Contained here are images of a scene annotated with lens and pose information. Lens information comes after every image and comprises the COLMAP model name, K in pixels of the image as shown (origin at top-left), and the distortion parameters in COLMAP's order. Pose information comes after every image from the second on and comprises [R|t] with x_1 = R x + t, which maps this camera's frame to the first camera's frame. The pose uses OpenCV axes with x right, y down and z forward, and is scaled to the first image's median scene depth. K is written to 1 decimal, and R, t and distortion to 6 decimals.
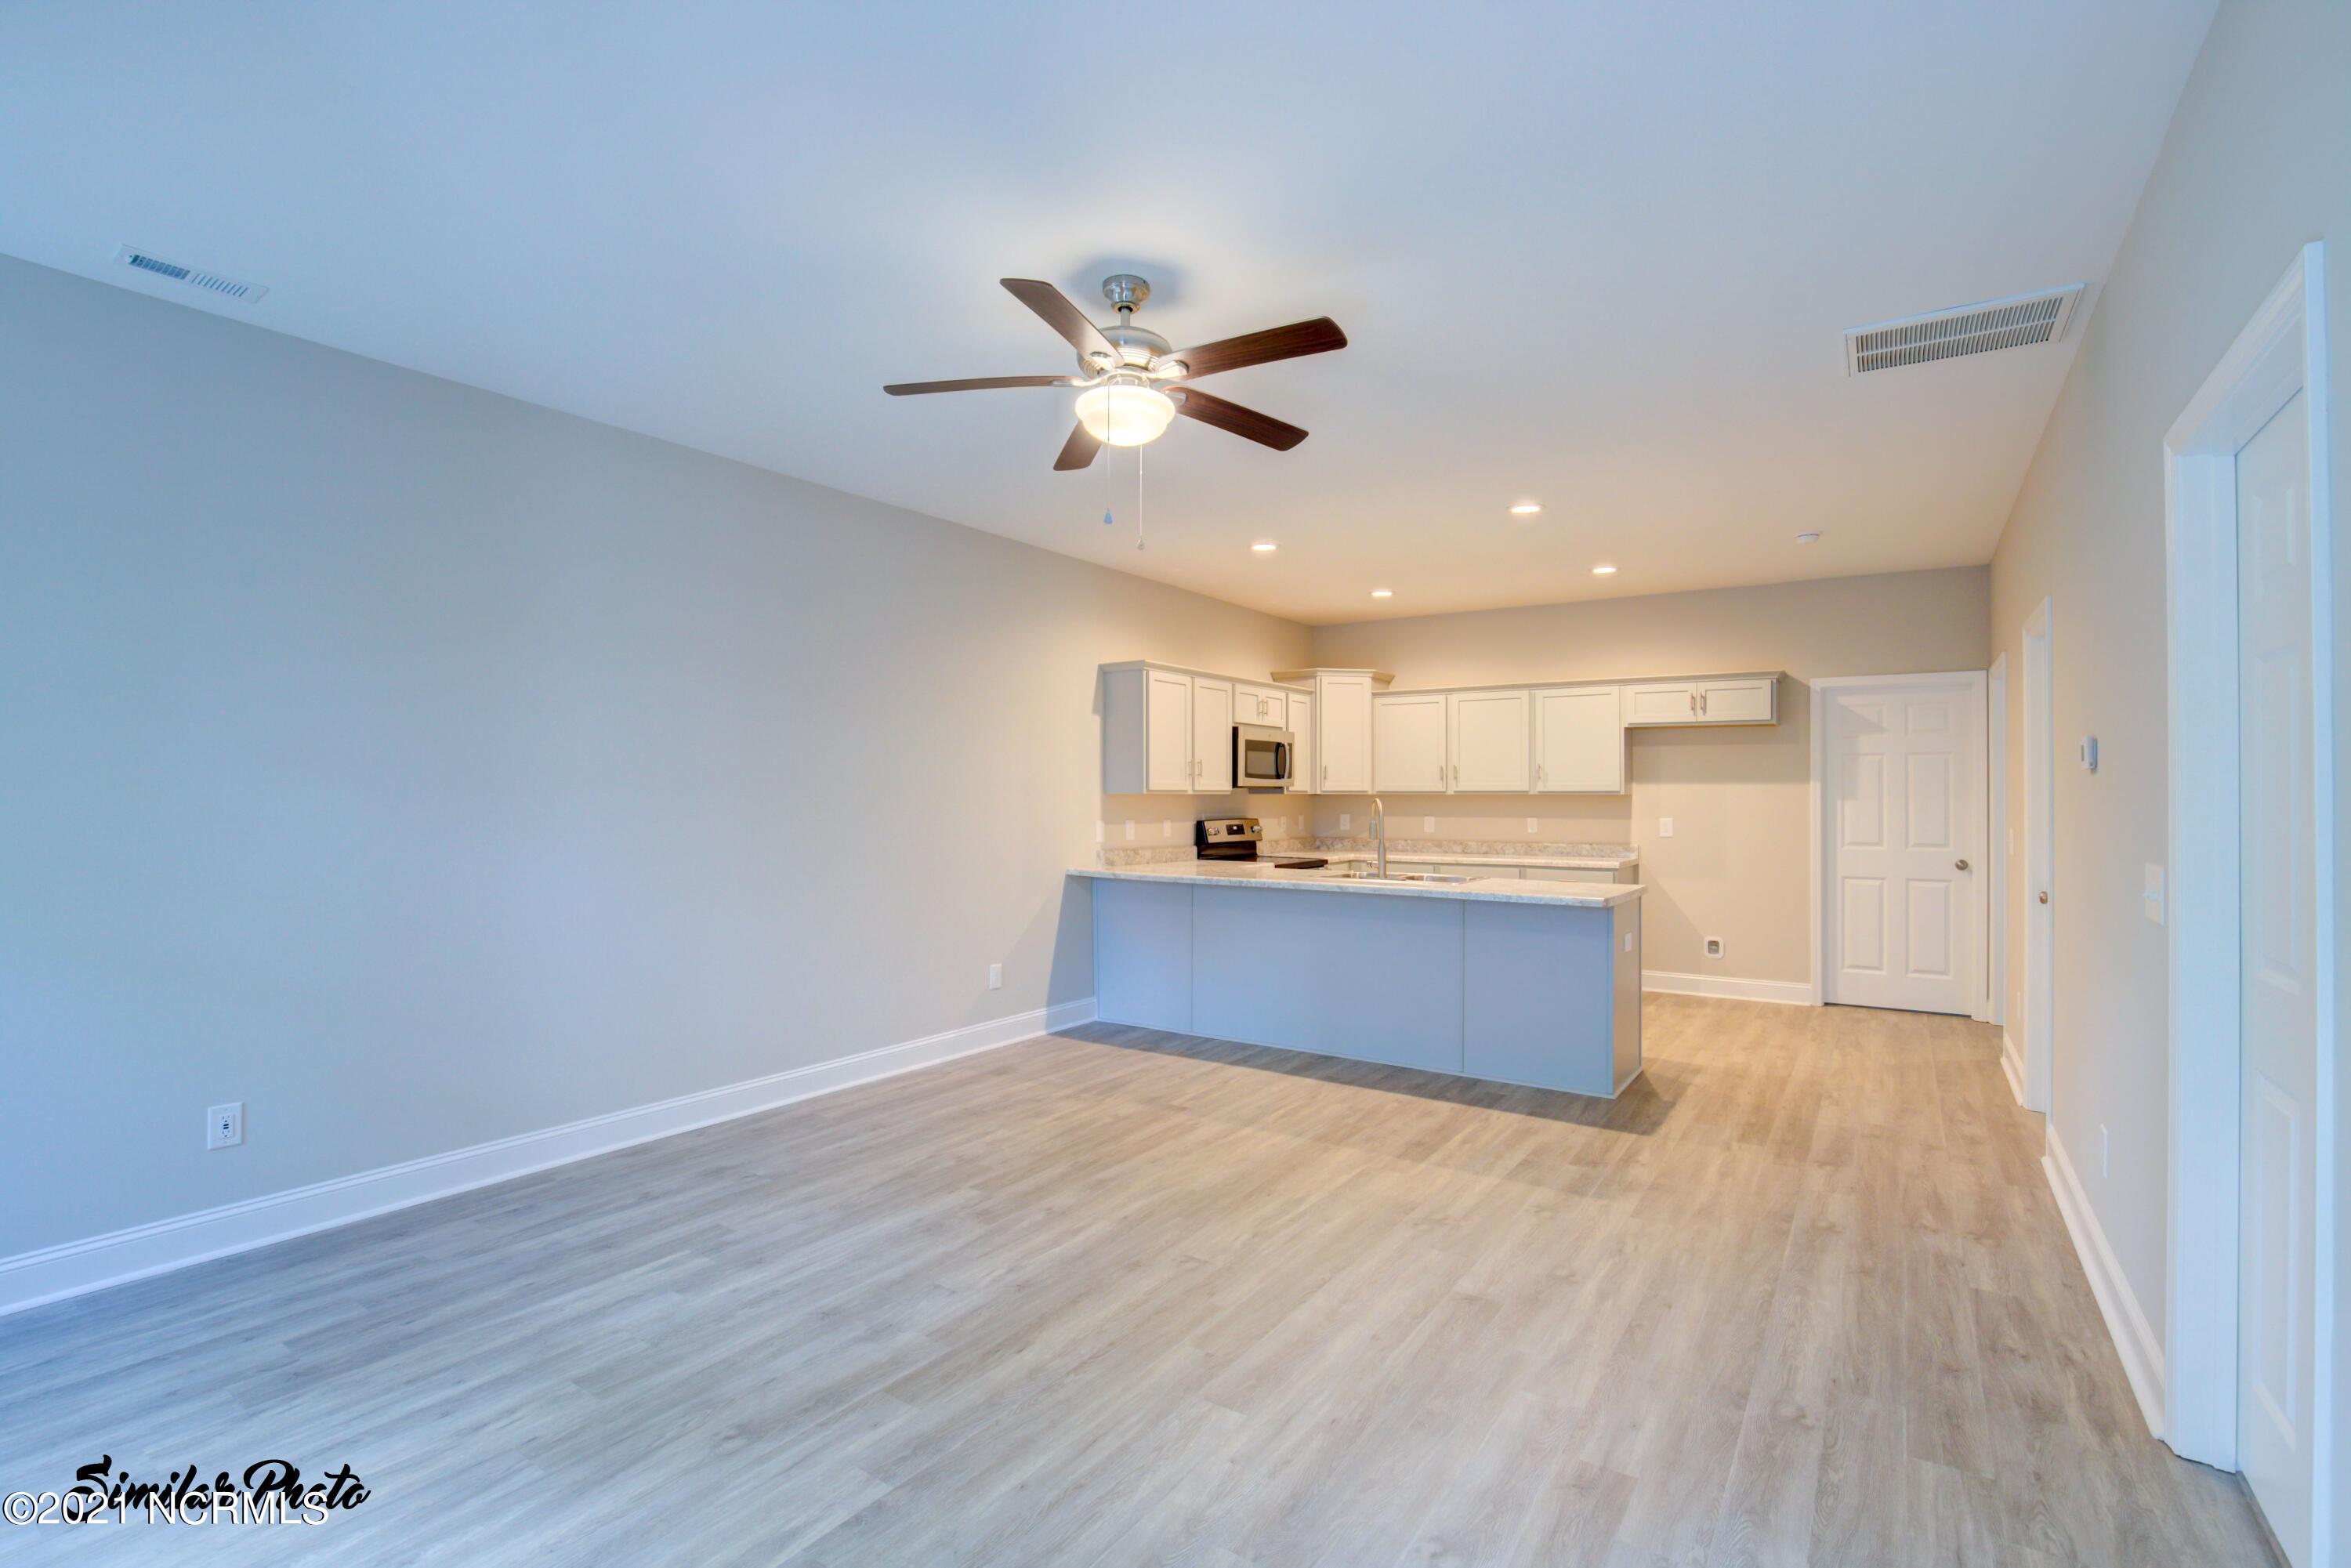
lens RADIAL K [[1071.5, 0, 1173.4], [0, 1071.5, 787.4], [0, 0, 1]] dist [-0.038220, 0.007647]
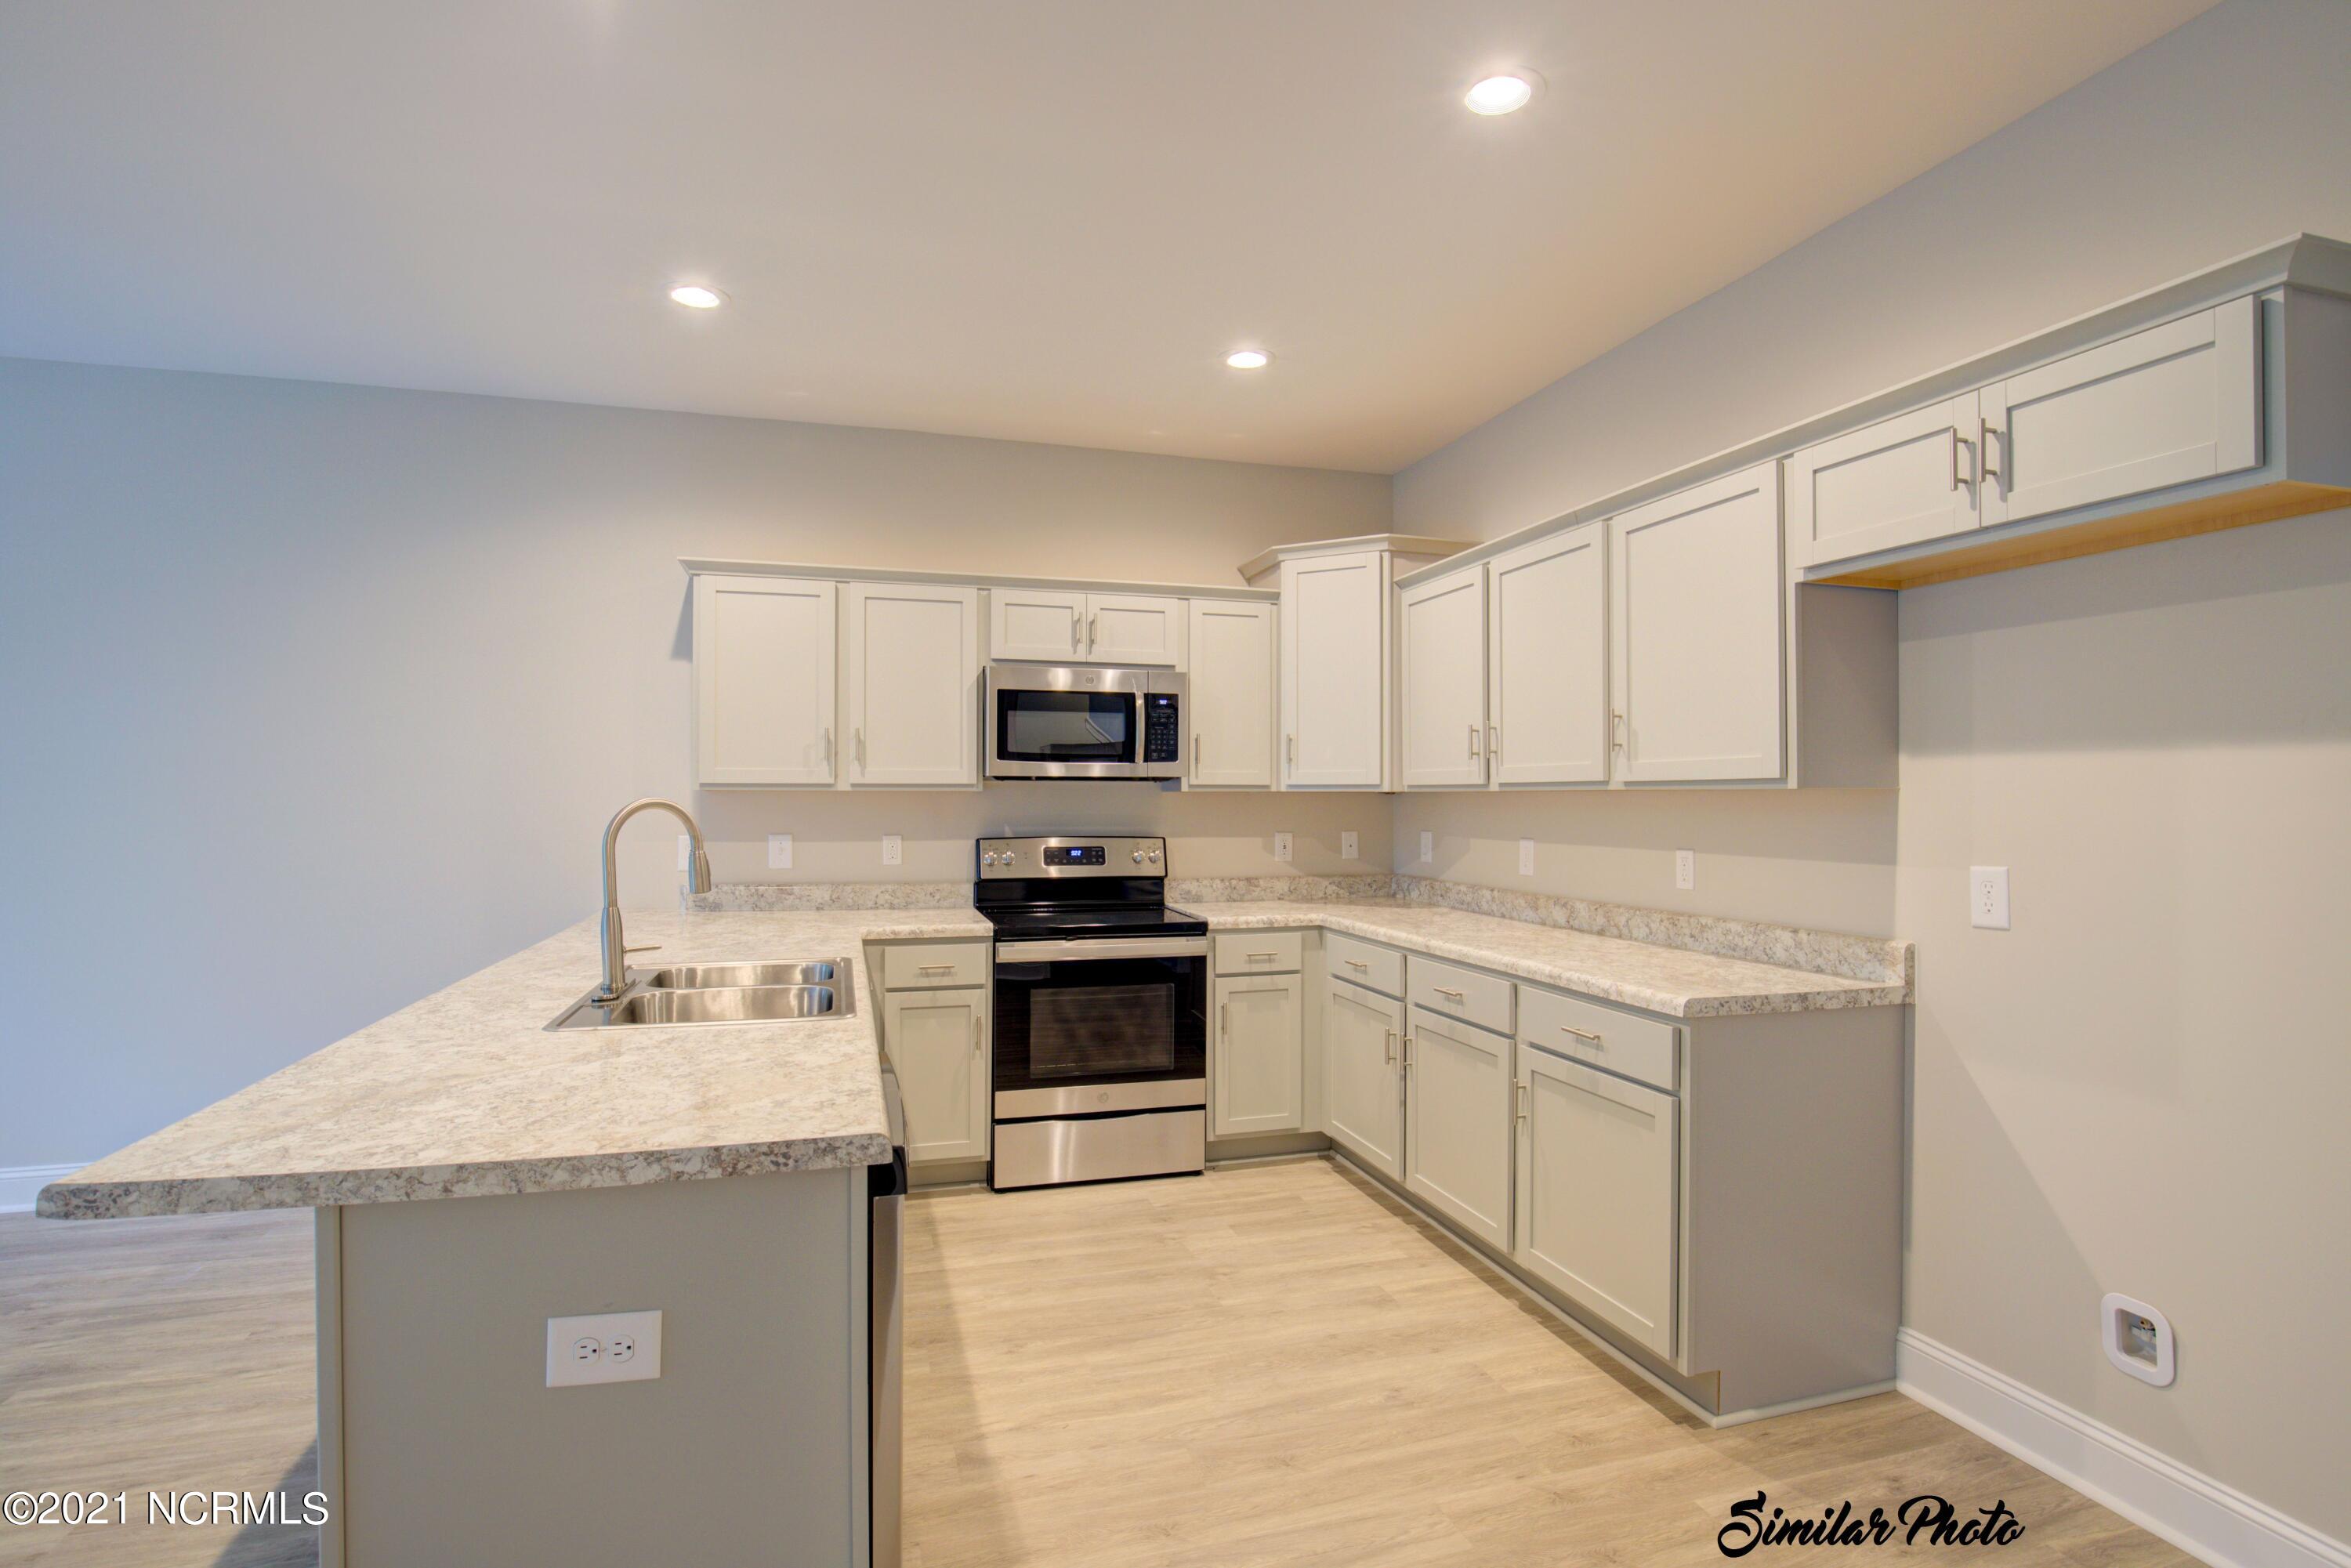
lens RADIAL K [[1142.4, 0, 1178.8], [0, 1142.4, 788.5], [0, 0, 1]] dist [-0.034743, 0.008766]
pose [[0.776018, -0.004410, -0.630695, 0.542226], [0.003279, 0.999990, -0.002958, 0.007636], [0.630702, 0.000228, 0.776025, 0.669009]]
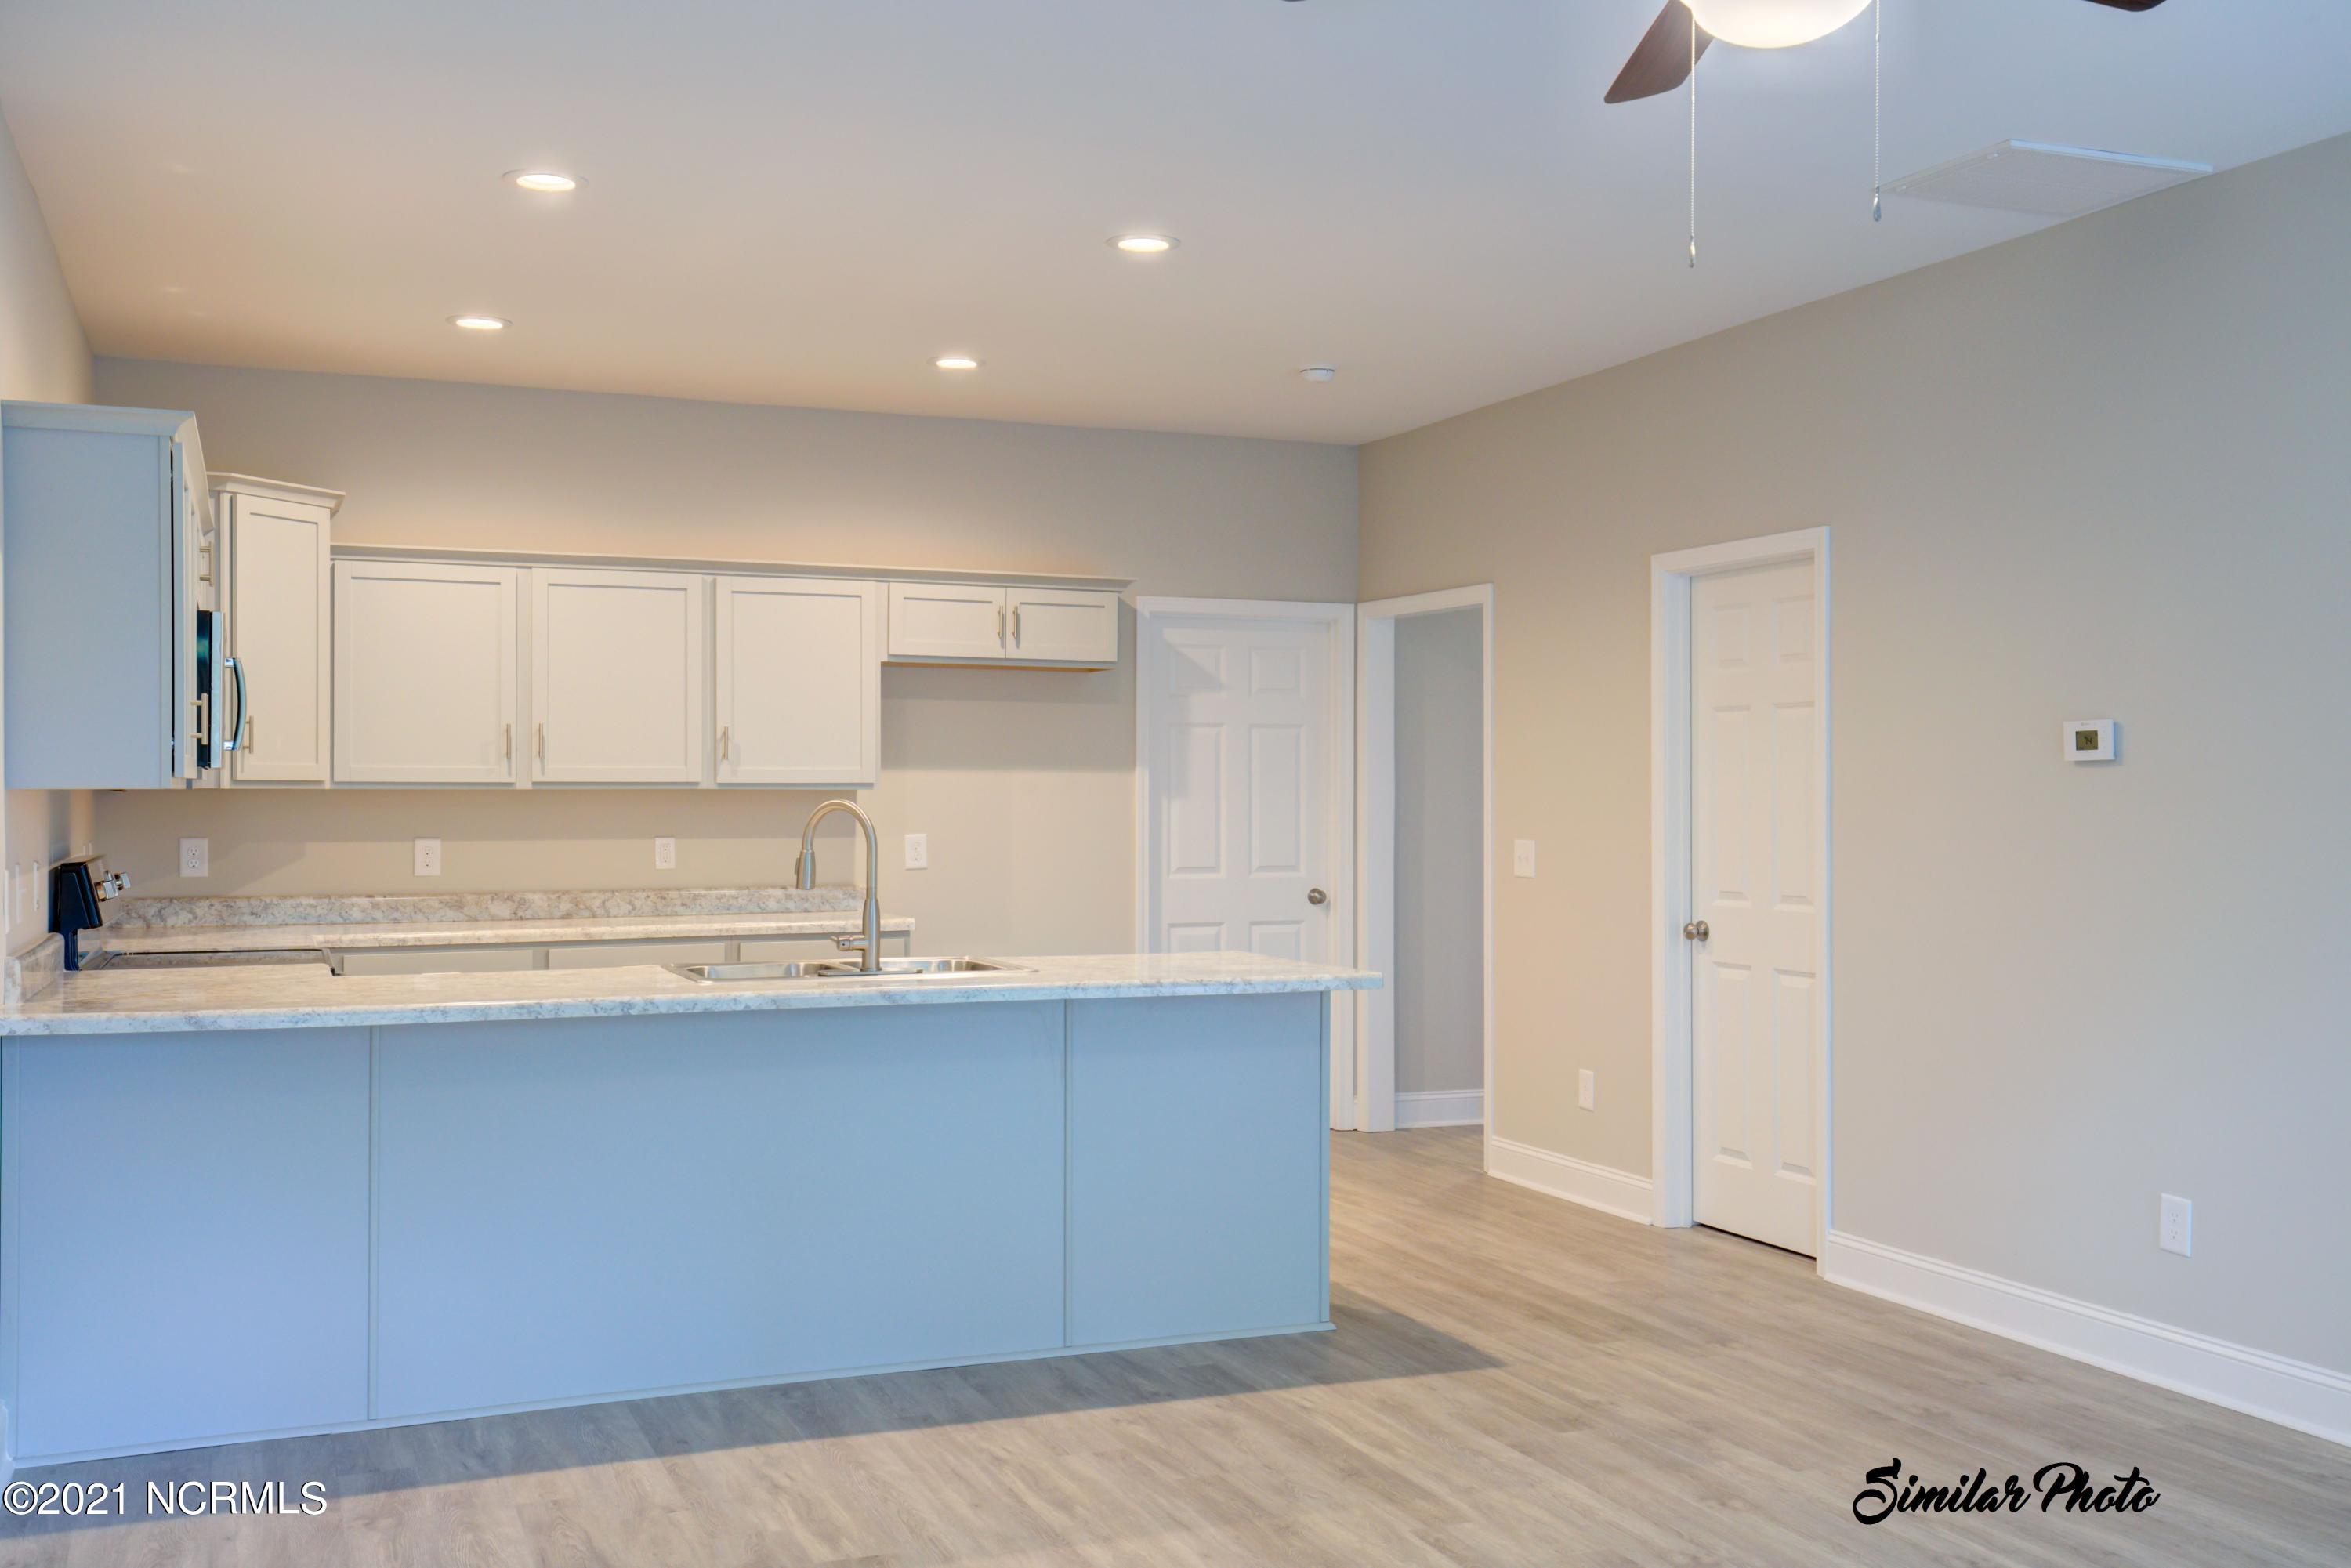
lens RADIAL K [[2212.4, 0, 1175.5], [0, 2212.4, 784.0], [0, 0, 1]] dist [0.042083, 0.010708]
pose [[0.547474, 0.001698, 0.836821, -0.449163], [-0.005913, 0.999981, 0.001840, 0.001064], [-0.836802, -0.005955, 0.547473, 0.307220]]
